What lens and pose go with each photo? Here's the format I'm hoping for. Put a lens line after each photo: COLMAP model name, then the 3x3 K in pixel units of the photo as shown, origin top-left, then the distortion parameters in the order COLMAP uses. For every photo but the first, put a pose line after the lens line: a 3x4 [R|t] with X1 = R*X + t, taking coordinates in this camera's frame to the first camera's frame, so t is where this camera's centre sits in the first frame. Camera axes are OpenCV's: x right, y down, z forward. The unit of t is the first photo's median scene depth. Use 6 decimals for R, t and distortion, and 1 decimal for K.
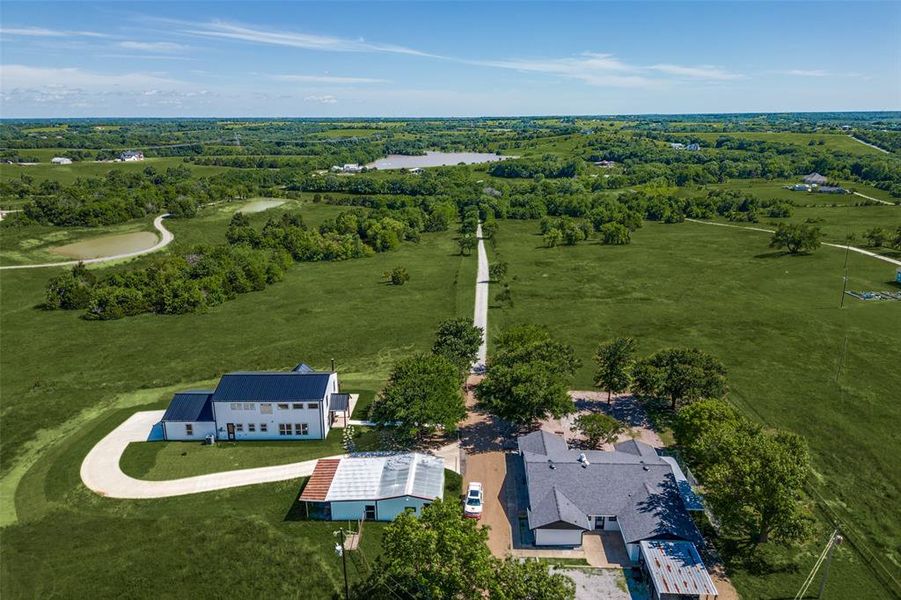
lens RADIAL K [[629.7, 0, 446.9], [0, 629.7, 303.7], [0, 0, 1]] dist [0.052251, -0.052499]
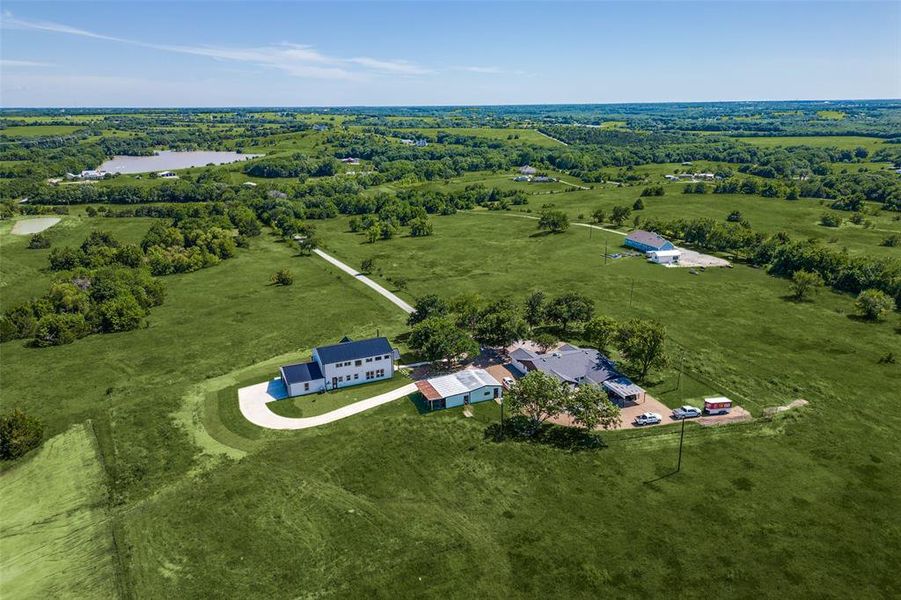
lens RADIAL K [[629.7, 0, 451.5], [0, 629.7, 304.5], [0, 0, 1]] dist [0.052251, -0.052499]
pose [[0.905293, -0.126437, 0.405534, -0.227525], [0.121017, 0.991880, 0.039095, -0.002389], [-0.407184, 0.013684, 0.913243, -0.161092]]
